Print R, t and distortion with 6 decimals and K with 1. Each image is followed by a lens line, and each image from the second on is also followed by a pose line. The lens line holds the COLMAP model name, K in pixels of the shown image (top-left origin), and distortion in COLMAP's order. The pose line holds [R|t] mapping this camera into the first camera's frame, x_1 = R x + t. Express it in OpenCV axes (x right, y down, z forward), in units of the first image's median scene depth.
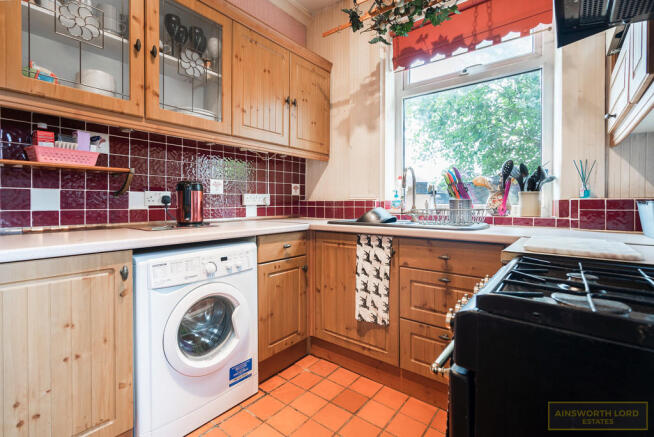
lens RADIAL K [[307.8, 0, 327.3], [0, 307.8, 203.7], [0, 0, 1]] dist [0.002589, 0.000578]
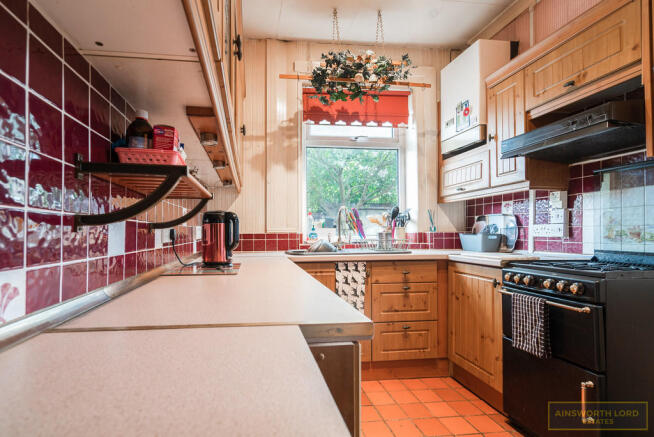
lens RADIAL K [[307.8, 0, 292.5], [0, 307.8, 228.2], [0, 0, 1]] dist [0.002589, 0.000578]
pose [[0.712328, 0.004895, 0.701829, -0.870689], [0.007730, 0.999860, -0.014820, -0.015552], [-0.701804, 0.015982, 0.712191, 0.280749]]
